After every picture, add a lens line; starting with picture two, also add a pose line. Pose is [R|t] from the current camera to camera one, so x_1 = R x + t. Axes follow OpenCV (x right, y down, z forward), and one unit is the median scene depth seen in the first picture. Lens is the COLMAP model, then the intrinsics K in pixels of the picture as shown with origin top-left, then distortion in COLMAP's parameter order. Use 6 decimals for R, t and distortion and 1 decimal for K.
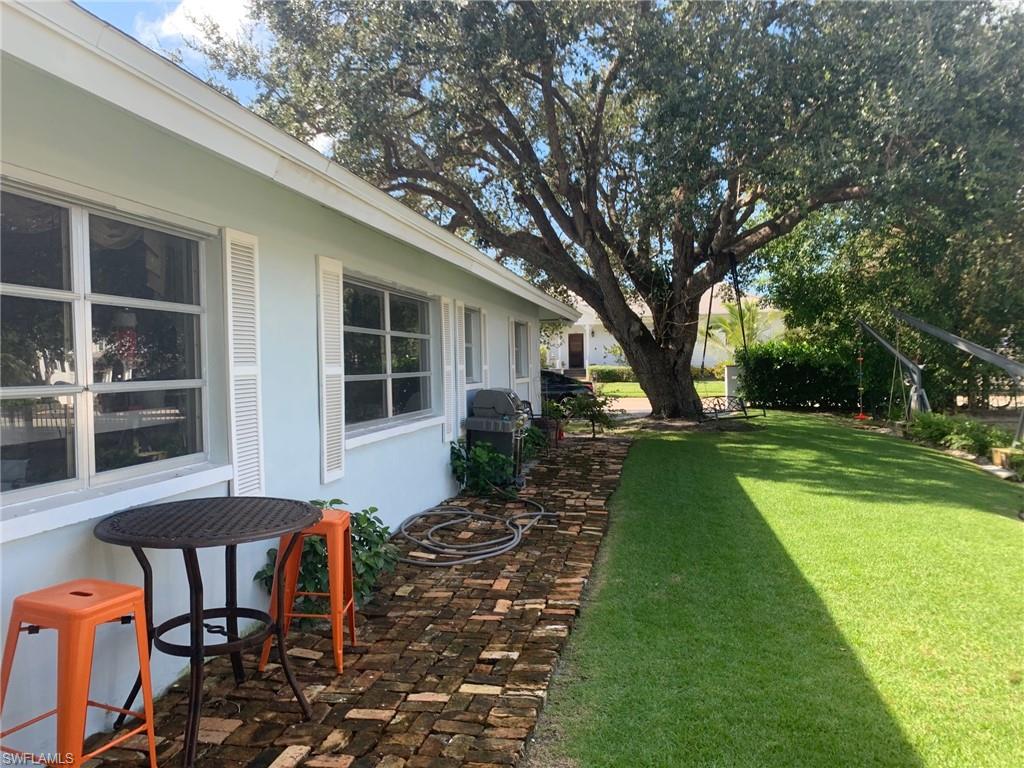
lens RADIAL K [[789.5, 0, 512.0], [0, 789.5, 384.0], [0, 0, 1]] dist [0.032527, -0.004102]
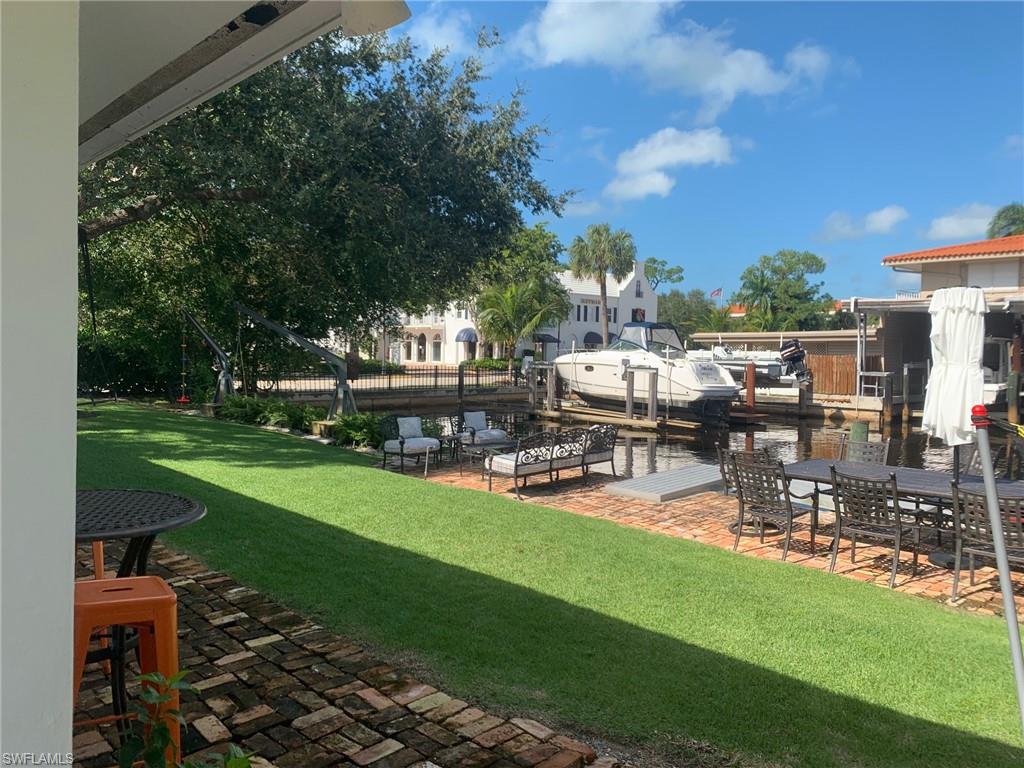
lens RADIAL K [[789.5, 0, 512.0], [0, 789.5, 384.0], [0, 0, 1]] dist [0.032527, -0.004102]
pose [[0.590961, -0.006894, 0.806670, -0.555920], [-0.007016, 0.999882, 0.013685, 0.007503], [-0.806669, -0.013747, 0.590843, 0.055739]]
